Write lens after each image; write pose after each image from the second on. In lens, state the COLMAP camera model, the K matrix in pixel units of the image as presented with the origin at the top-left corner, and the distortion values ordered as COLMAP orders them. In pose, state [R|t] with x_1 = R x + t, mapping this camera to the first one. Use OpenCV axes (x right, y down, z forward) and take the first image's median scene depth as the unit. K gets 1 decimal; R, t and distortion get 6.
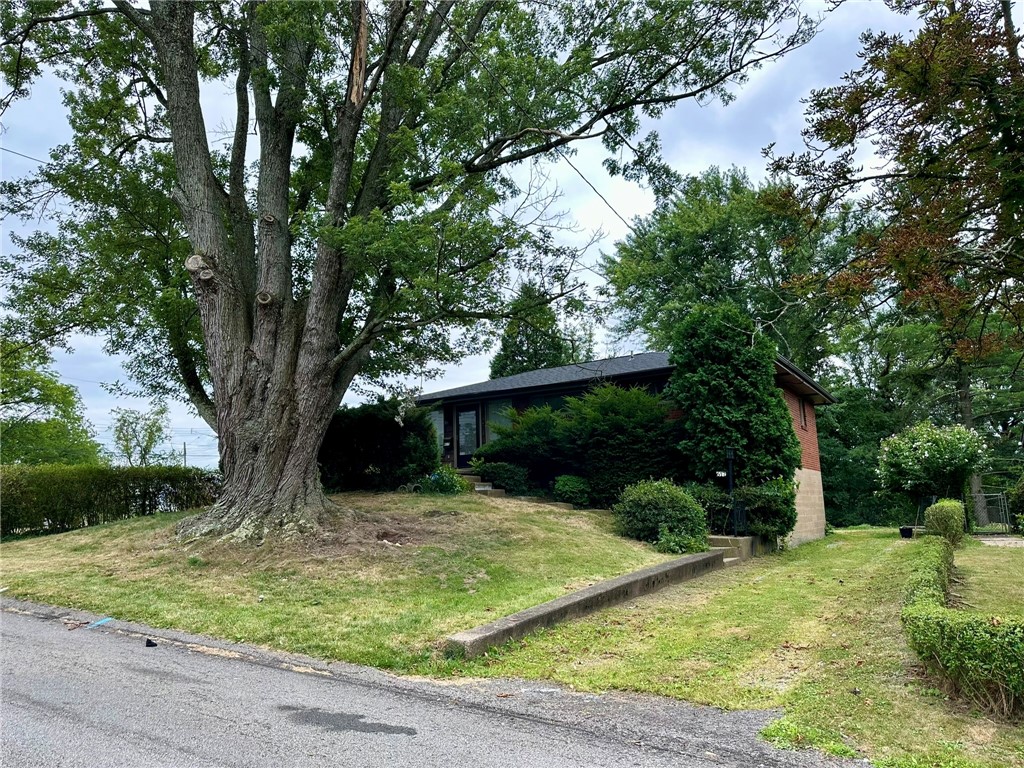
lens RADIAL K [[713.7, 0, 511.2], [0, 713.7, 388.1], [0, 0, 1]] dist [0.202599, -0.448221]
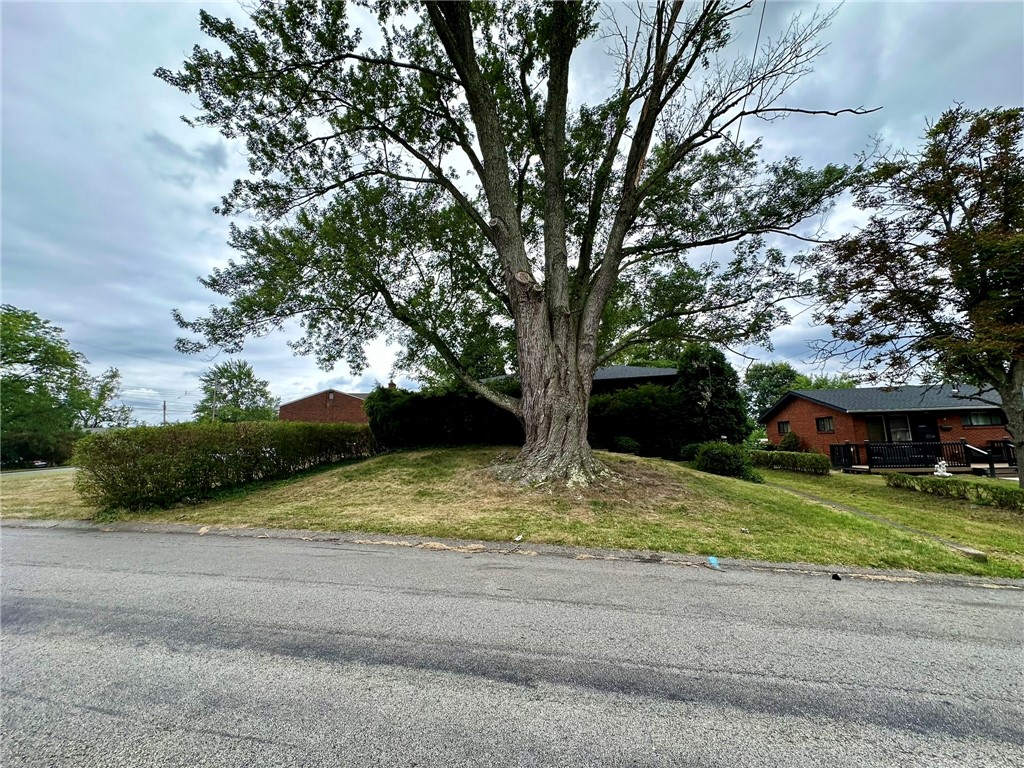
lens RADIAL K [[407.0, 0, 512.0], [0, 407.0, 384.0], [0, 0, 1]] dist [-0.002160, 0.000277]
pose [[0.924514, 0.059292, 0.376508, -0.638833], [-0.062571, 0.998034, -0.003528, 0.024152], [-0.375977, -0.020297, 0.926407, 0.274114]]
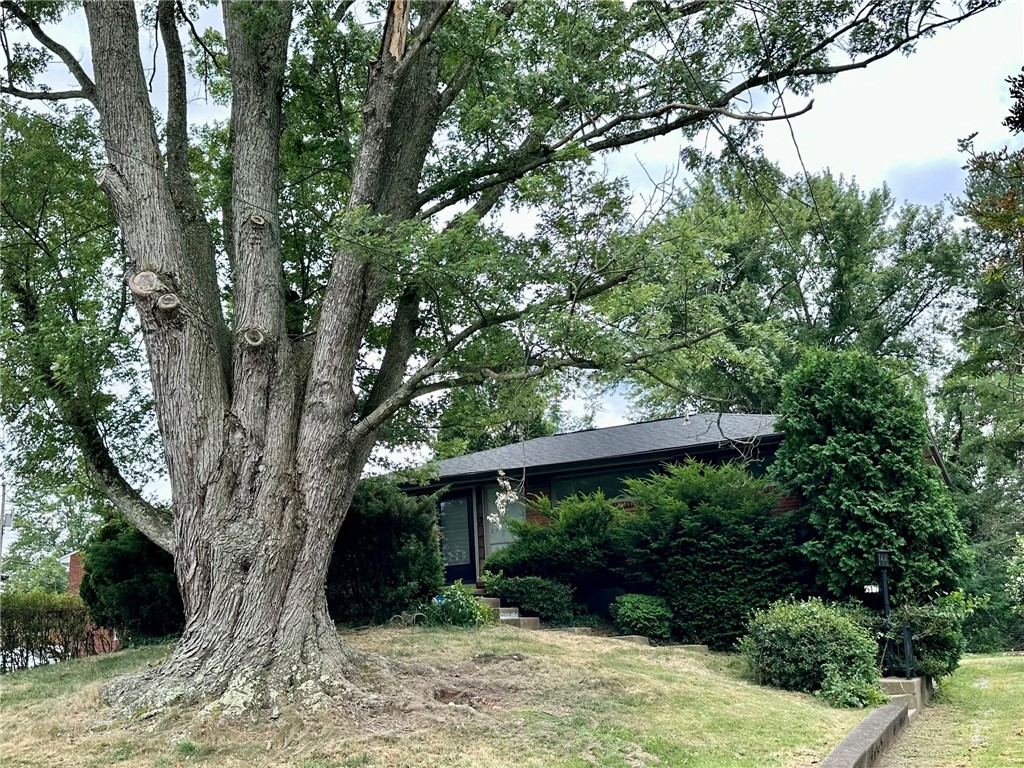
lens RADIAL K [[1033.1, 0, 517.2], [0, 1033.1, 388.2], [0, 0, 1]] dist [0.204848, -0.463223]
pose [[0.991500, 0.002118, 0.130086, -0.198446], [0.006882, 0.997614, -0.068696, -0.008358], [-0.129921, 0.069008, 0.989120, 0.019432]]
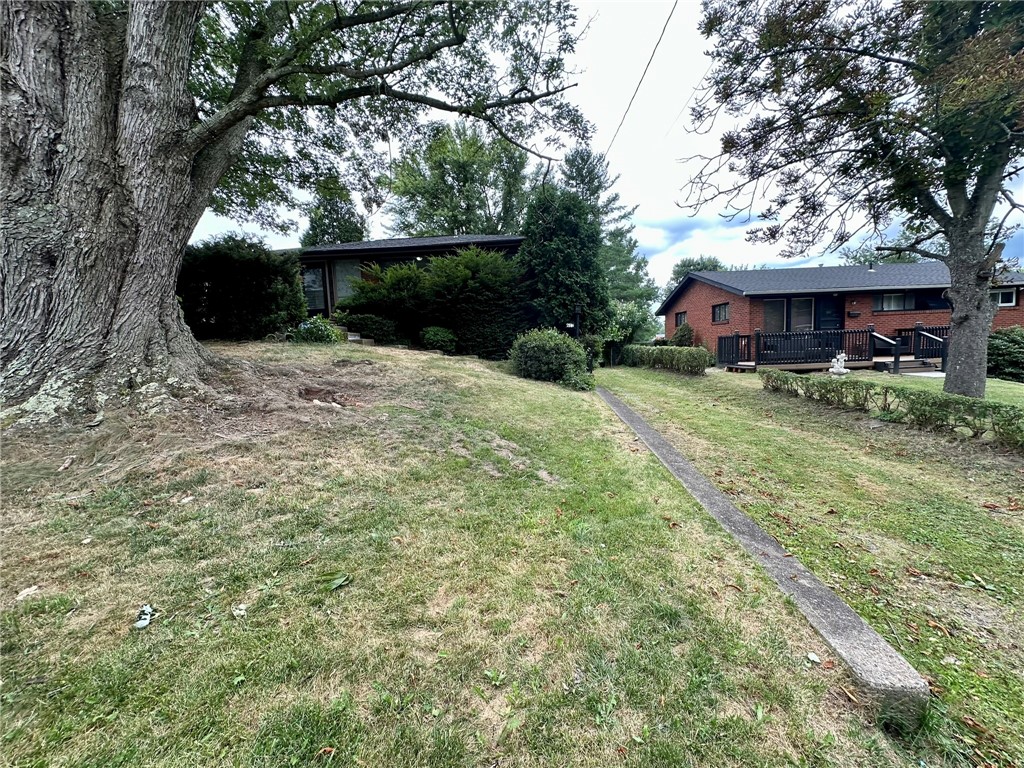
lens RADIAL K [[407.0, 0, 512.0], [0, 407.0, 384.0], [0, 0, 1]] dist [-0.002160, 0.000277]
pose [[0.869363, -0.053416, 0.491279, -0.168455], [-0.064138, 0.973536, 0.219350, 0.073506], [-0.489994, -0.222205, 0.842930, 0.453254]]
